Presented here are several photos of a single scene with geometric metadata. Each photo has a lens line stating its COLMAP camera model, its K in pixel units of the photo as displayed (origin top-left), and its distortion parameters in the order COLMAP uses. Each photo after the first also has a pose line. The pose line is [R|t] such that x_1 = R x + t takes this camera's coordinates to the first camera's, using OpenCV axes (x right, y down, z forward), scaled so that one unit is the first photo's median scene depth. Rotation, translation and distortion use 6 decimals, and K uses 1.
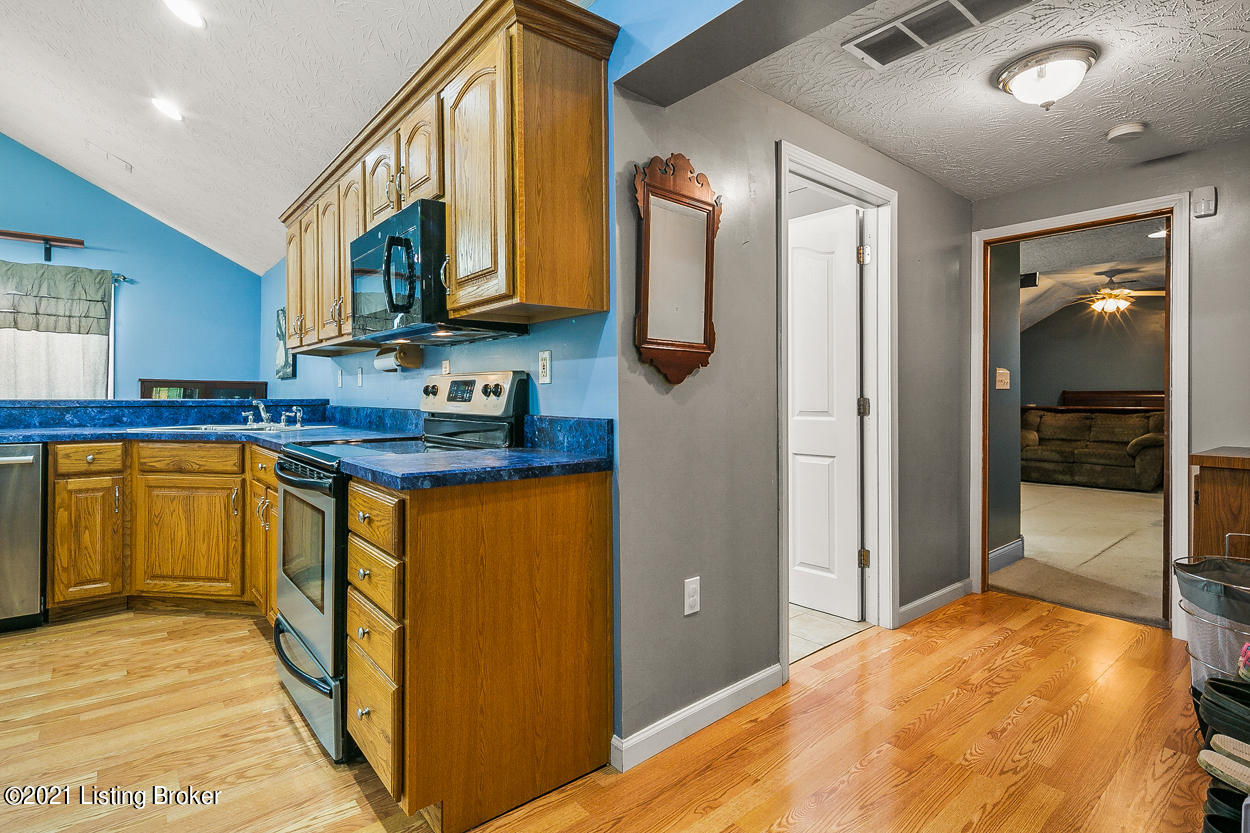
lens RADIAL K [[613.5, 0, 622.4], [0, 613.5, 391.6], [0, 0, 1]] dist [0.004672, -0.005048]
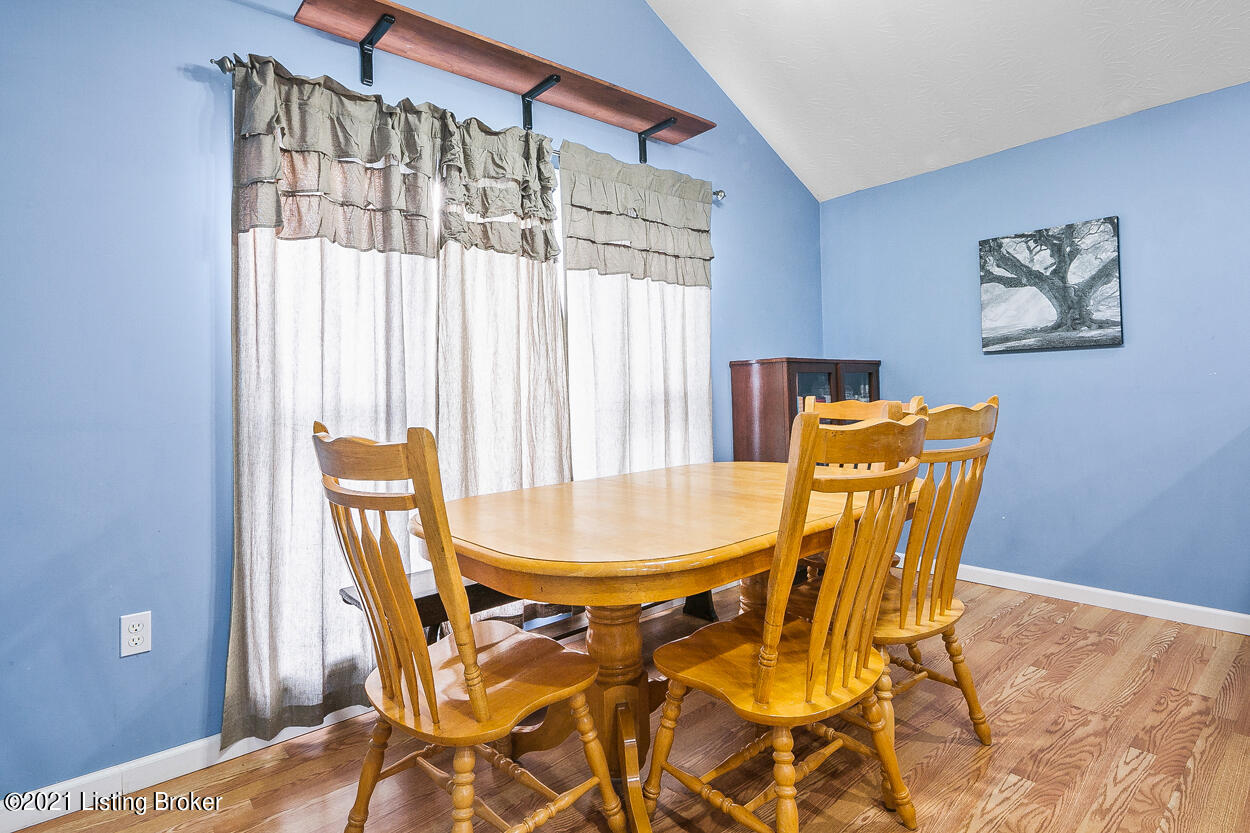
lens RADIAL K [[634.2, 0, 624.2], [0, 634.2, 380.2], [0, 0, 1]] dist [-0.000690, -0.000597]
pose [[0.999376, -0.031307, 0.016367, -1.676645], [0.031410, 0.999488, -0.006103, -0.000871], [-0.016168, 0.006614, 0.999847, 0.677003]]
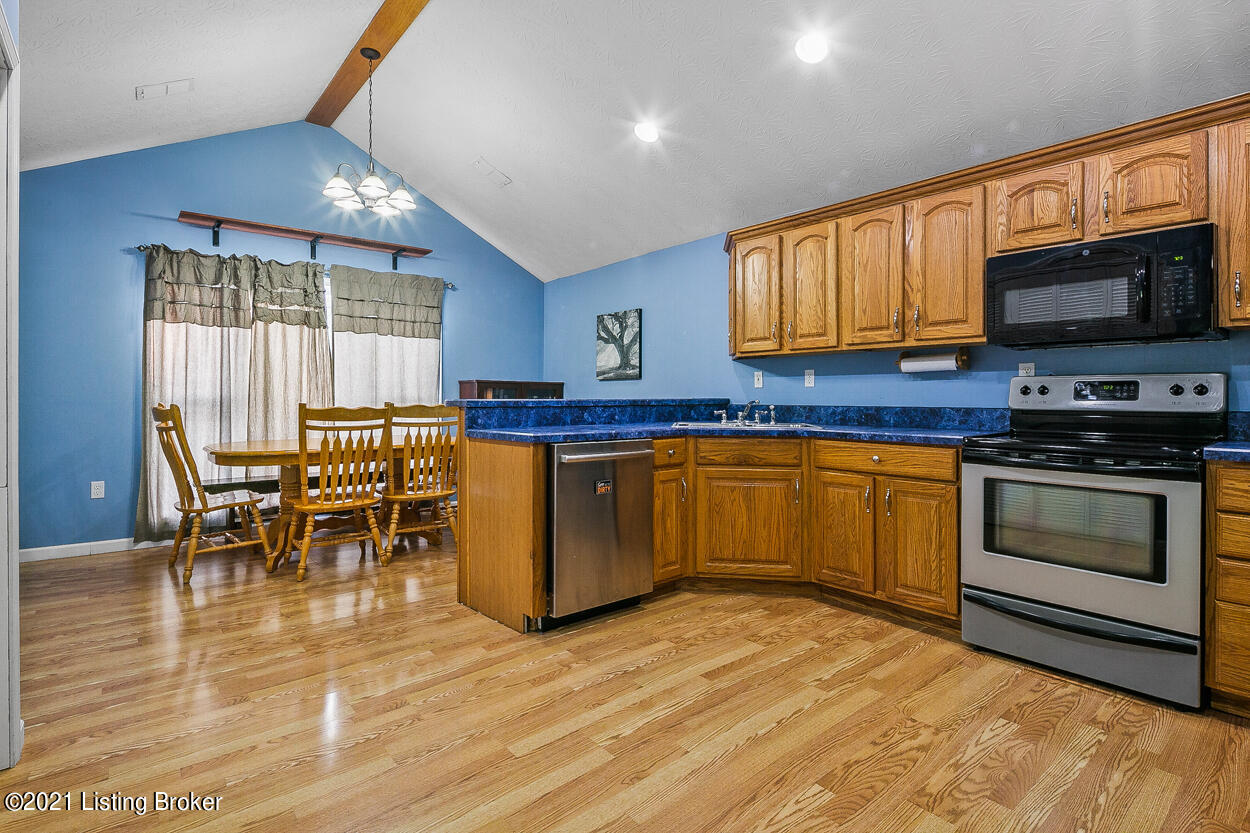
lens RADIAL K [[605.1, 0, 619.9], [0, 605.1, 397.8], [0, 0, 1]] dist [-0.000369, -0.001483]
pose [[0.999980, -0.001780, -0.006088, -0.932685], [0.001844, 0.999943, 0.010479, -0.001066], [0.006069, -0.010490, 0.999927, -0.085946]]
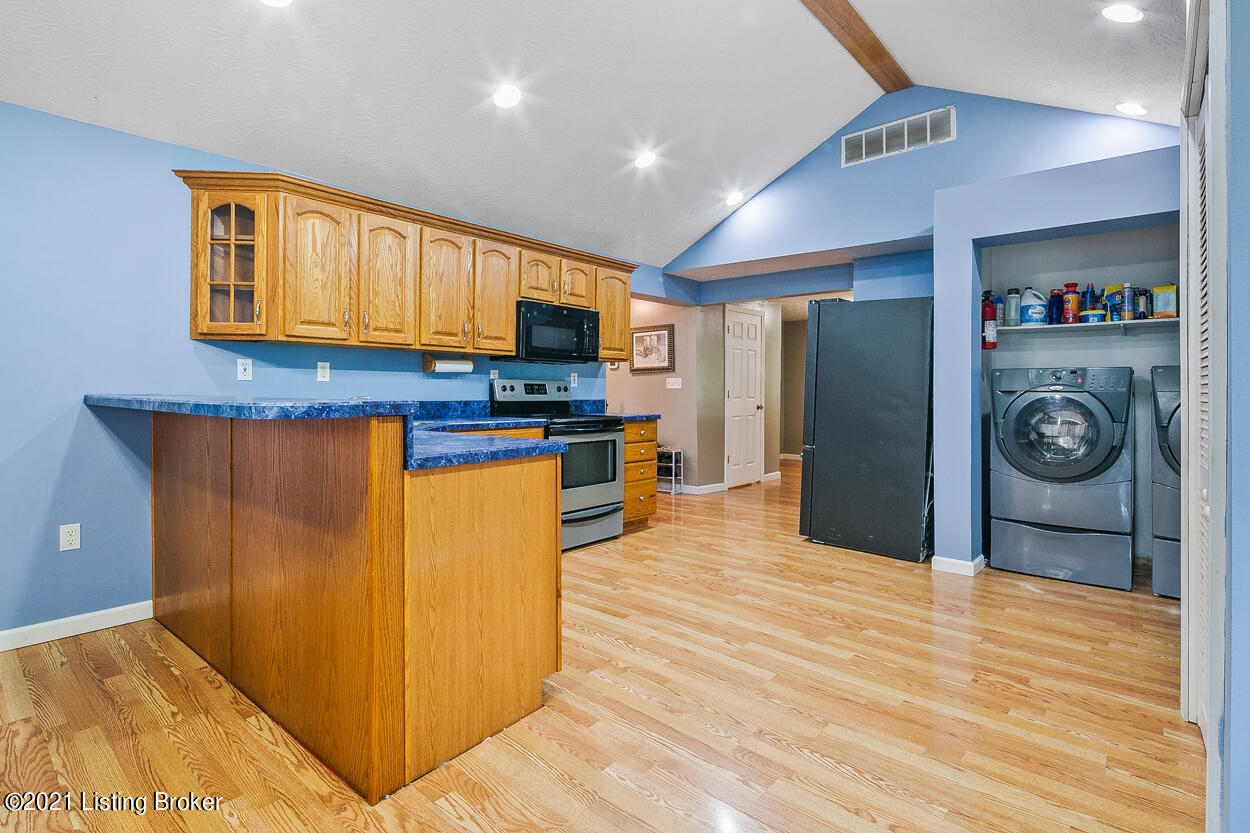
lens RADIAL K [[605.1, 0, 619.9], [0, 605.1, 397.8], [0, 0, 1]] dist [-0.000369, -0.001483]
pose [[-0.153079, -0.013344, 0.988124, -1.782171], [-0.011922, 0.999861, 0.011656, 0.000814], [-0.988142, -0.009996, -0.153217, 0.844391]]
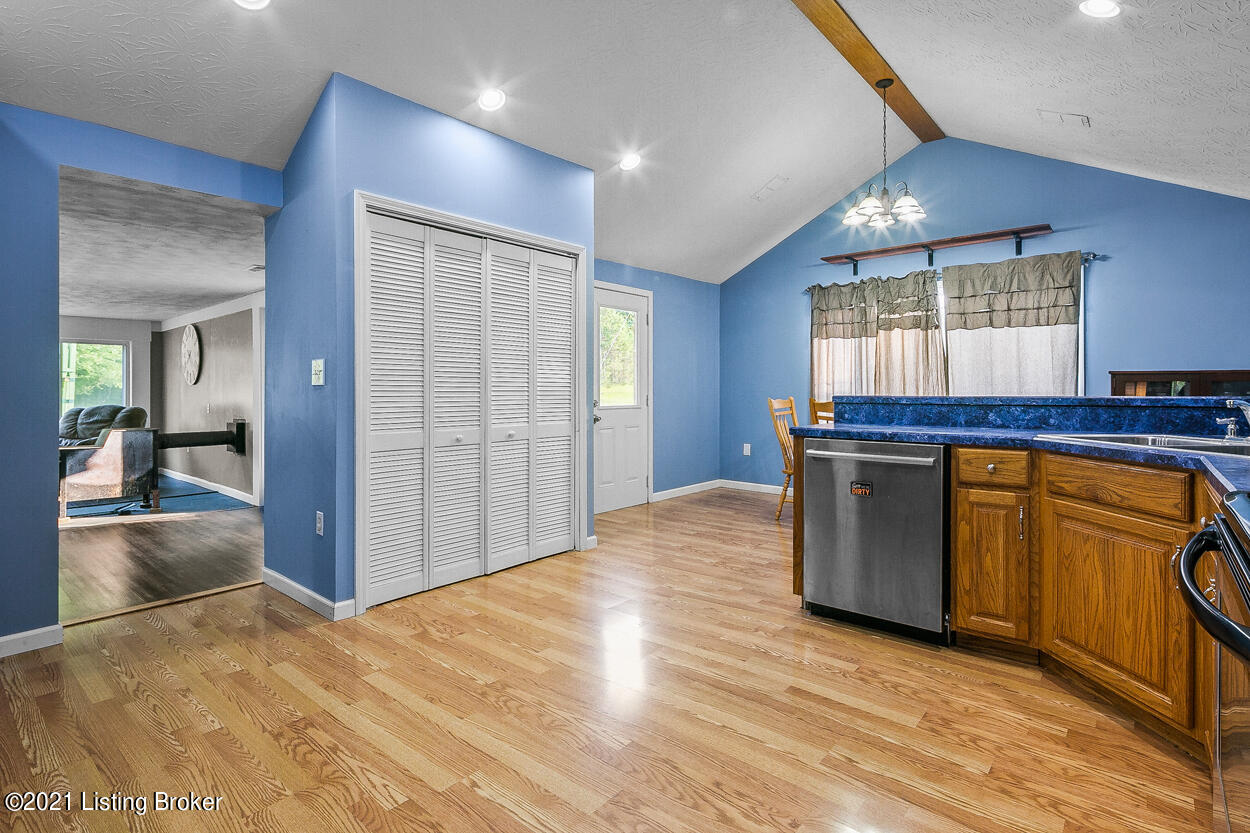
lens RADIAL K [[613.5, 0, 622.4], [0, 613.5, 391.6], [0, 0, 1]] dist [0.004672, -0.005048]
pose [[0.165243, -0.002966, -0.986248, -0.125700], [0.009463, 0.999954, -0.001422, 0.002264], [0.986207, -0.009098, 0.165263, 0.362935]]
